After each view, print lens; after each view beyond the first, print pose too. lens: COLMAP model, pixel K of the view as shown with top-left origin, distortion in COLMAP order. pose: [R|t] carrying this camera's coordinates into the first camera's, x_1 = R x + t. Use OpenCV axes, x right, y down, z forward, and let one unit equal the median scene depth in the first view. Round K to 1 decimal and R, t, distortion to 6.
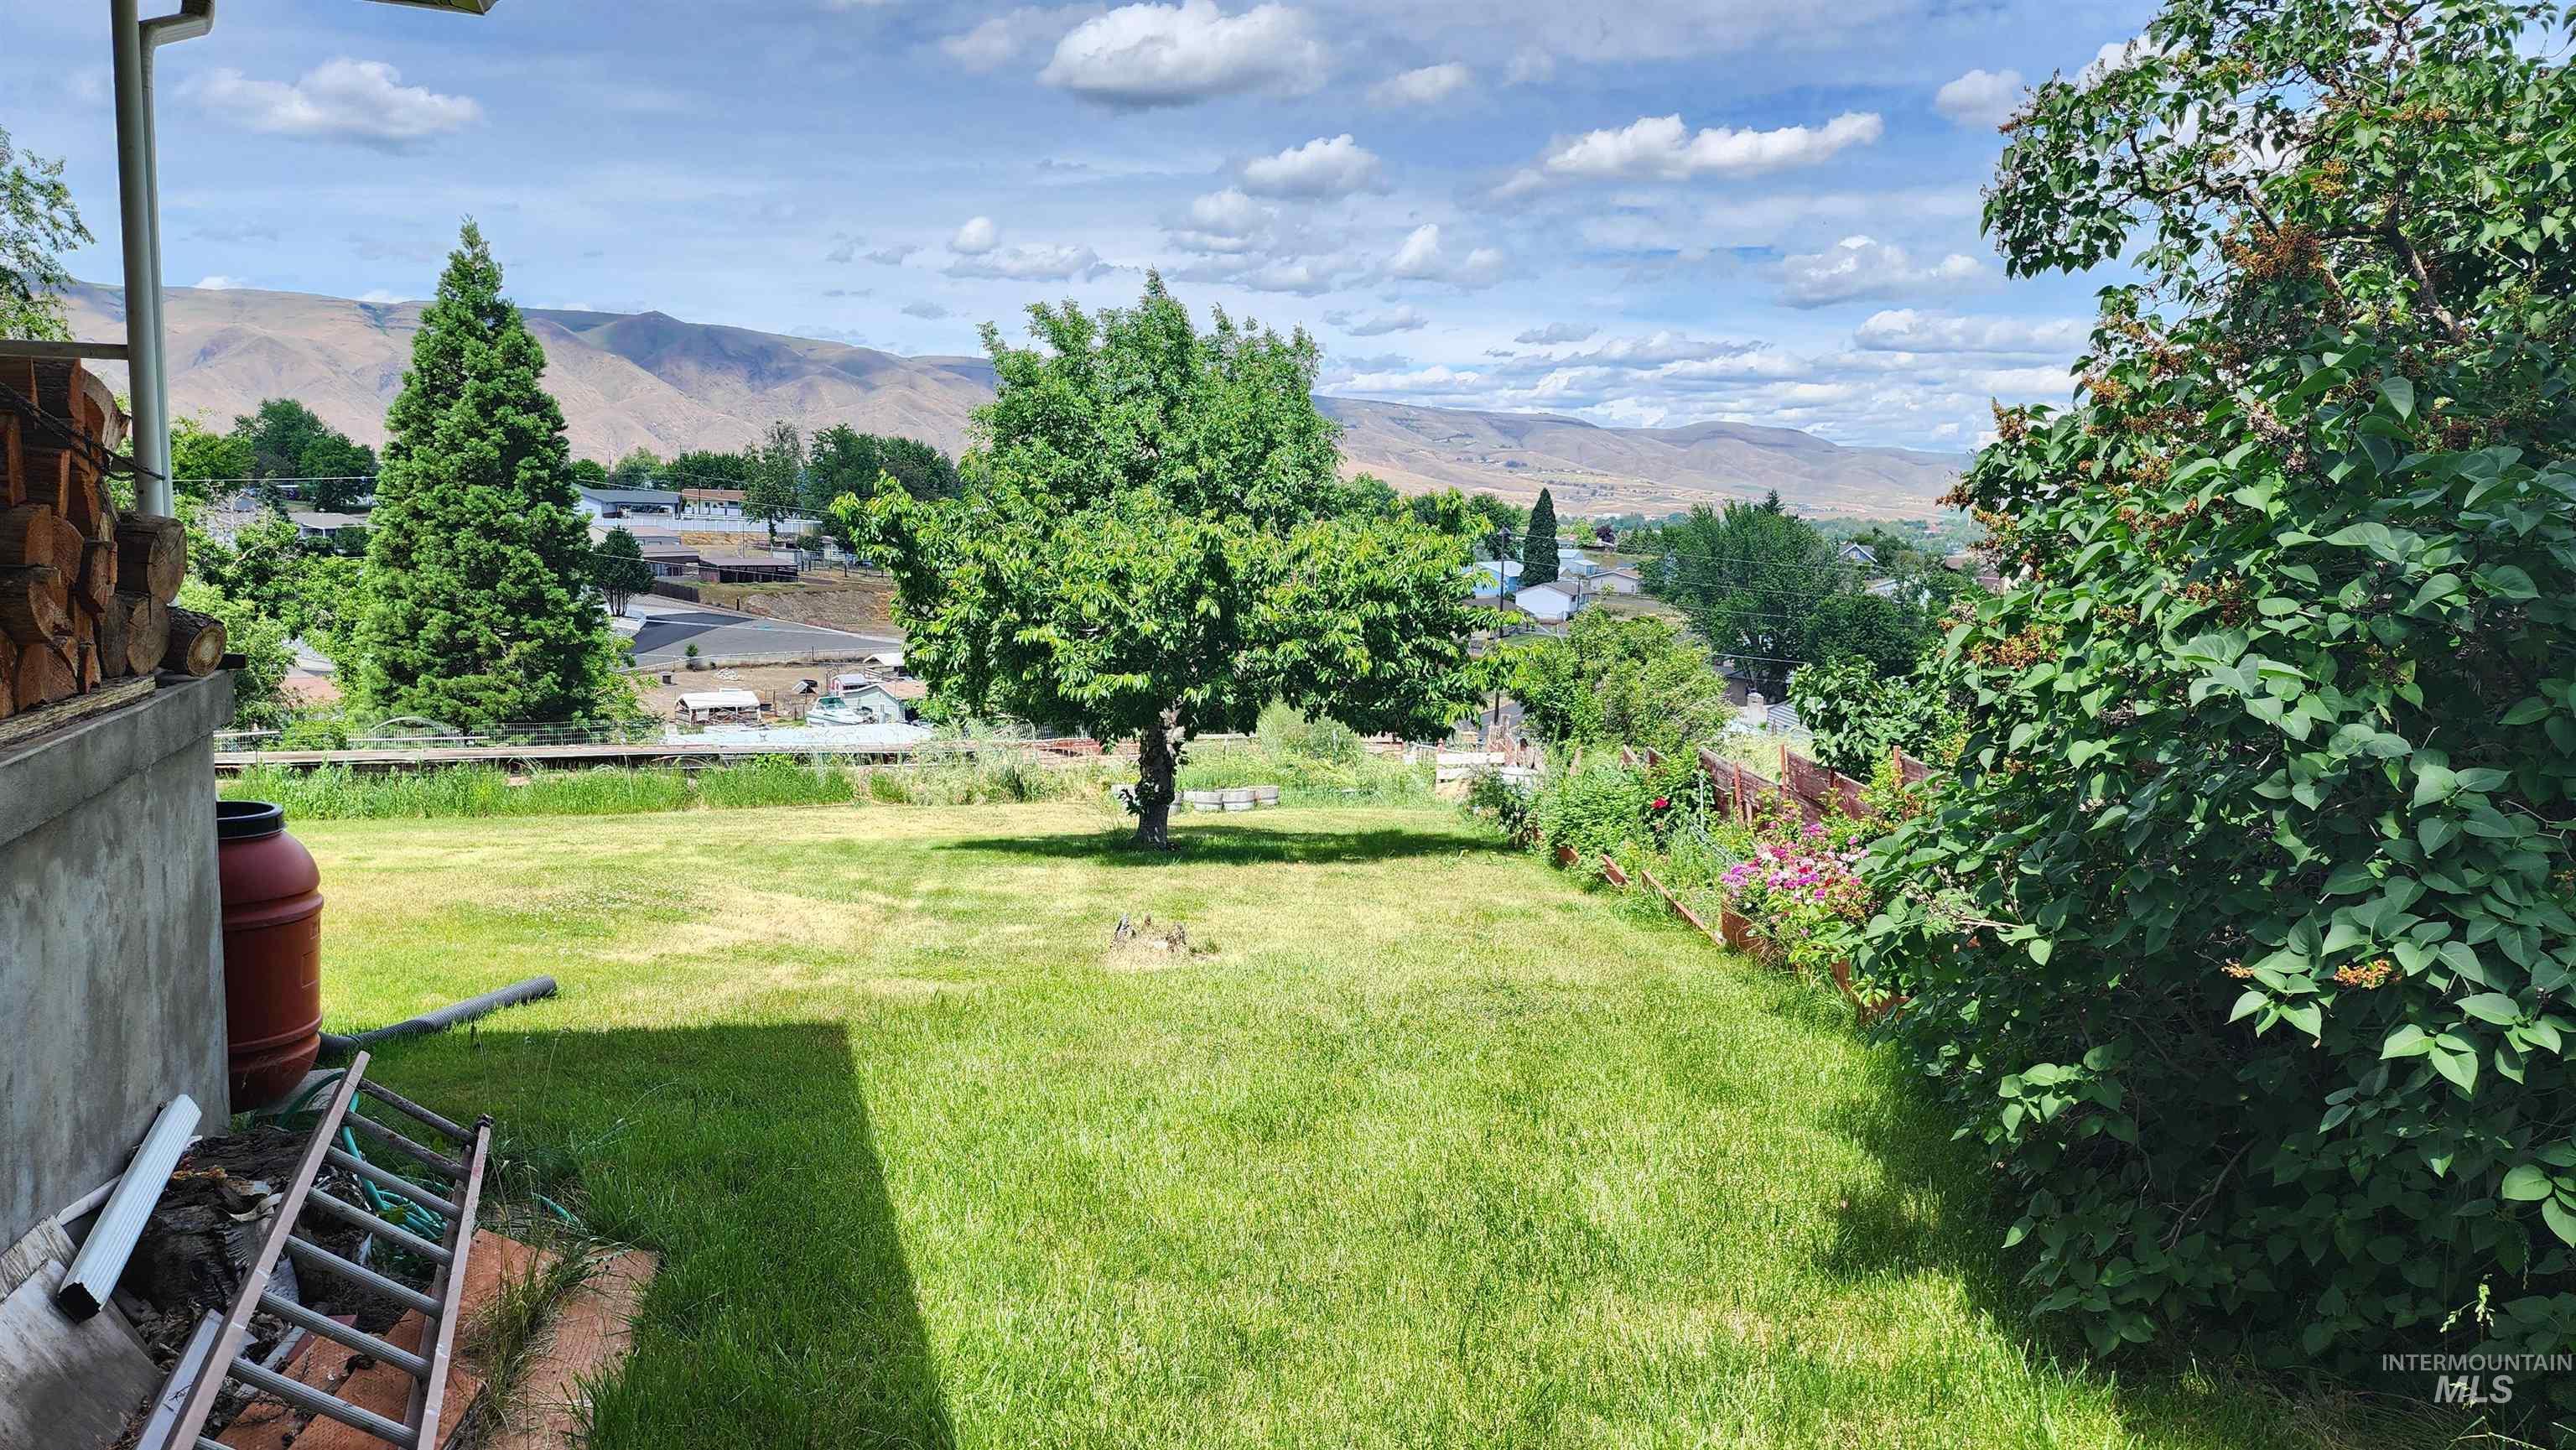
lens RADIAL K [[1712.3, 0, 1291.4], [0, 1712.3, 730.4], [0, 0, 1]] dist [0.076848, -0.059827]
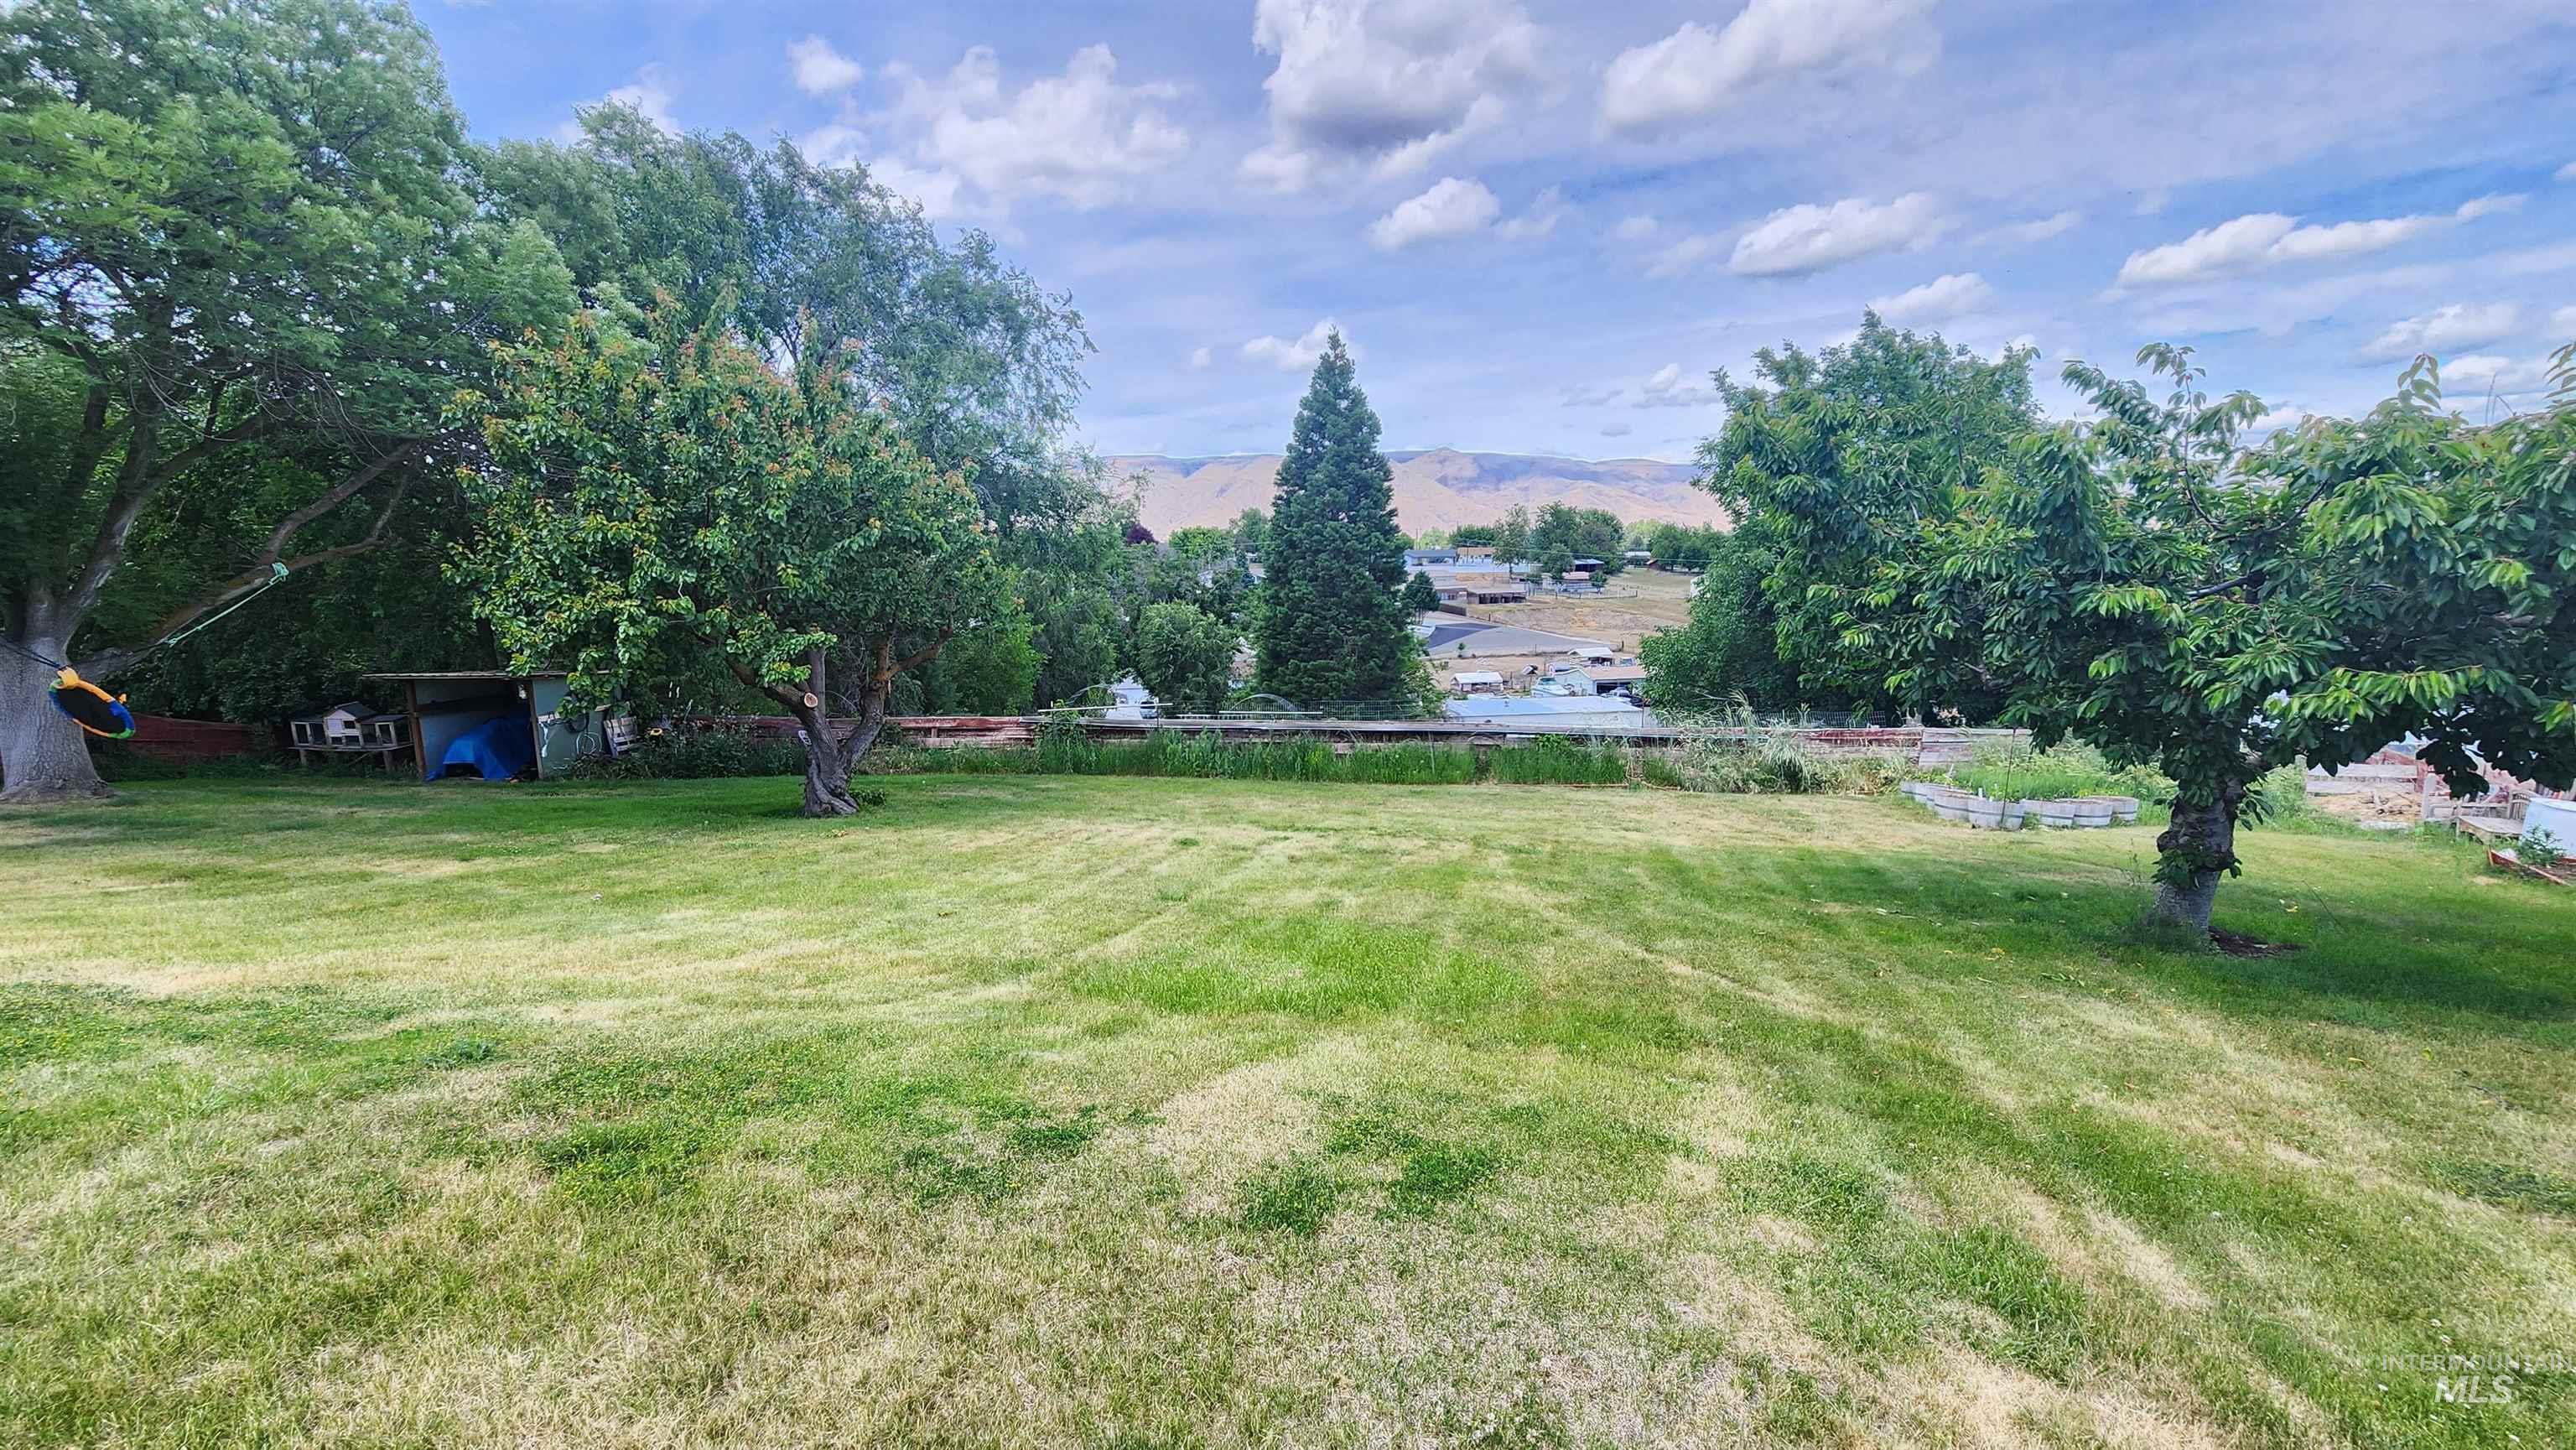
lens RADIAL K [[1059.8, 0, 1288.2], [0, 1059.8, 728.1], [0, 0, 1]] dist [-0.008967, 0.000847]
pose [[0.881615, 0.041807, -0.470113, -0.083459], [-0.028091, 0.998951, 0.036157, -0.006181], [0.471132, -0.018670, 0.881865, 0.205447]]
